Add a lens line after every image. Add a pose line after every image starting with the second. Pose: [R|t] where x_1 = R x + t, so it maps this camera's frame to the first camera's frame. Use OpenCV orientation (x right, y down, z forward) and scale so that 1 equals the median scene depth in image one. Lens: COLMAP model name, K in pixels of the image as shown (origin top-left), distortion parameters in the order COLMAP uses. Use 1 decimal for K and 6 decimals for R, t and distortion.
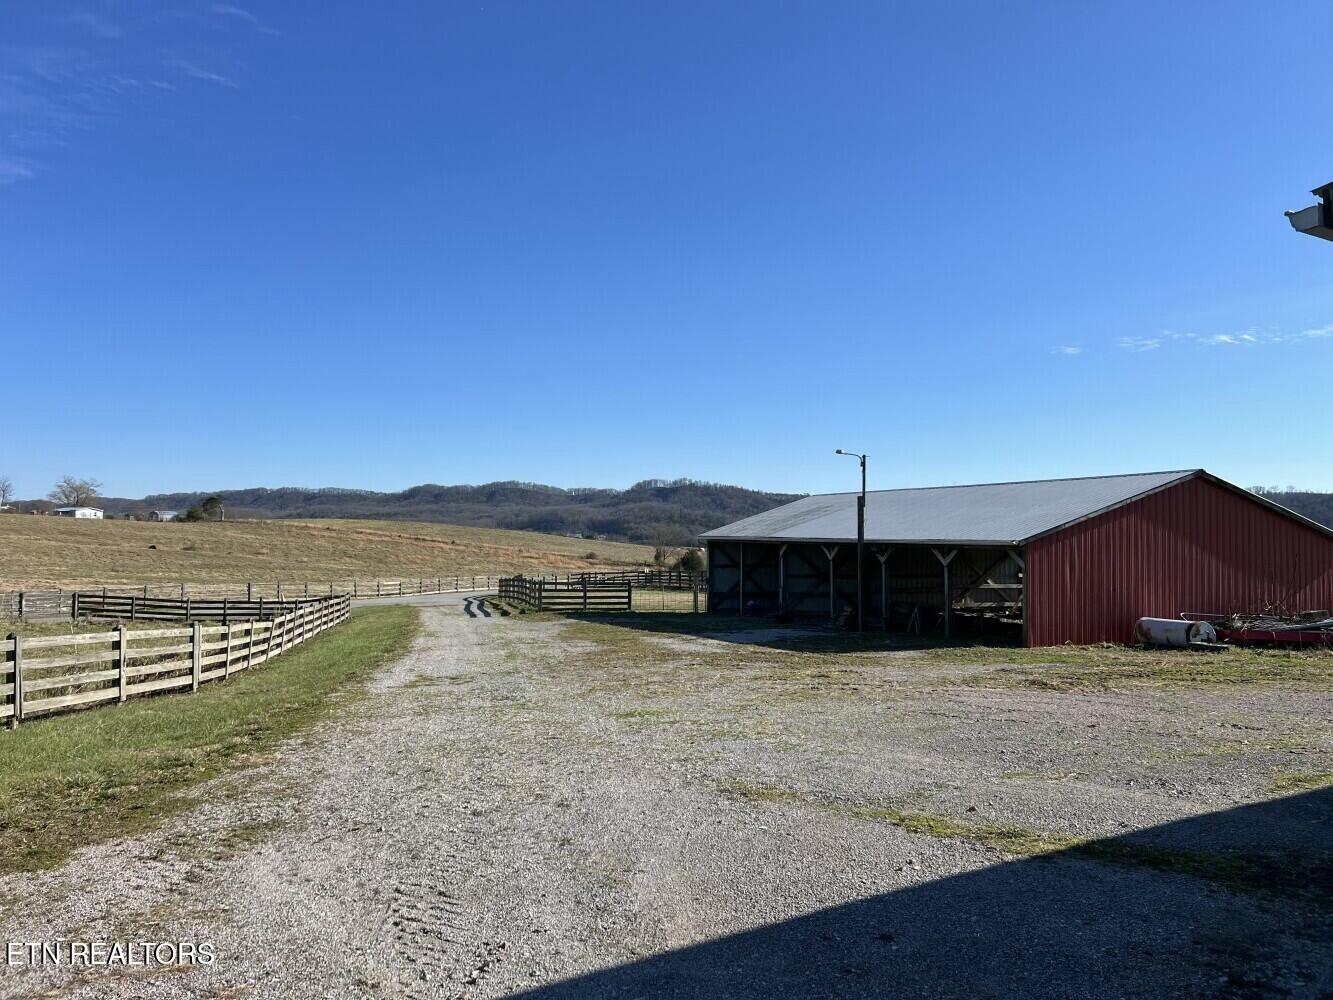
lens RADIAL K [[1000.2, 0, 668.0], [0, 1000.2, 496.7], [0, 0, 1]] dist [0.072257, 0.000122]
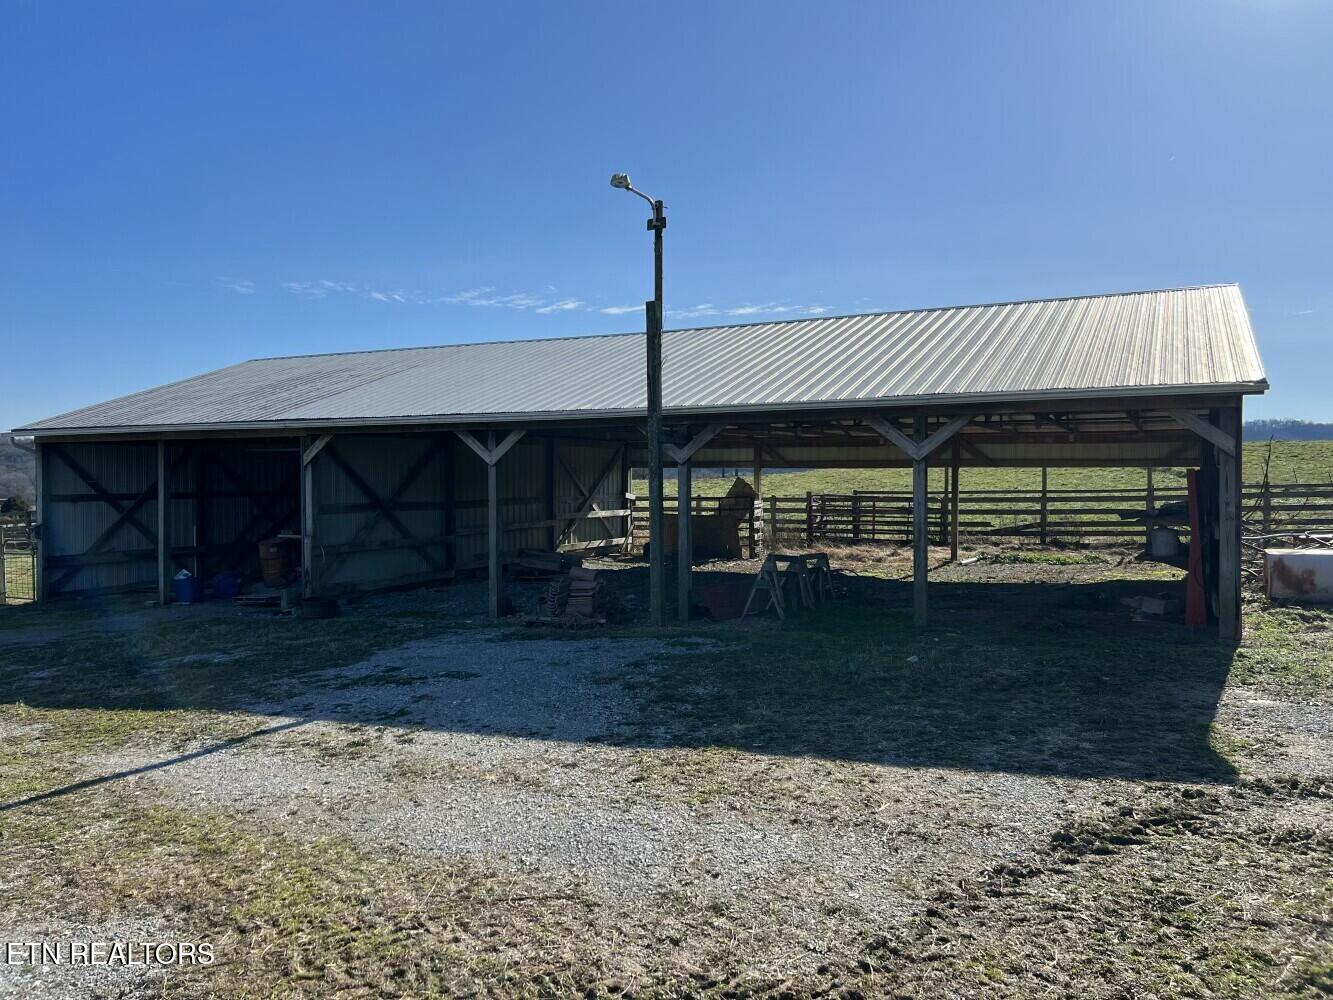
lens RADIAL K [[1000.2, 0, 665.9], [0, 1000.2, 495.9], [0, 0, 1]] dist [0.072257, 0.000122]
pose [[0.737948, -0.029132, 0.674228, -0.059697], [-0.013175, 0.998255, 0.057553, 0.038394], [-0.674729, -0.051355, 0.736277, 0.479473]]
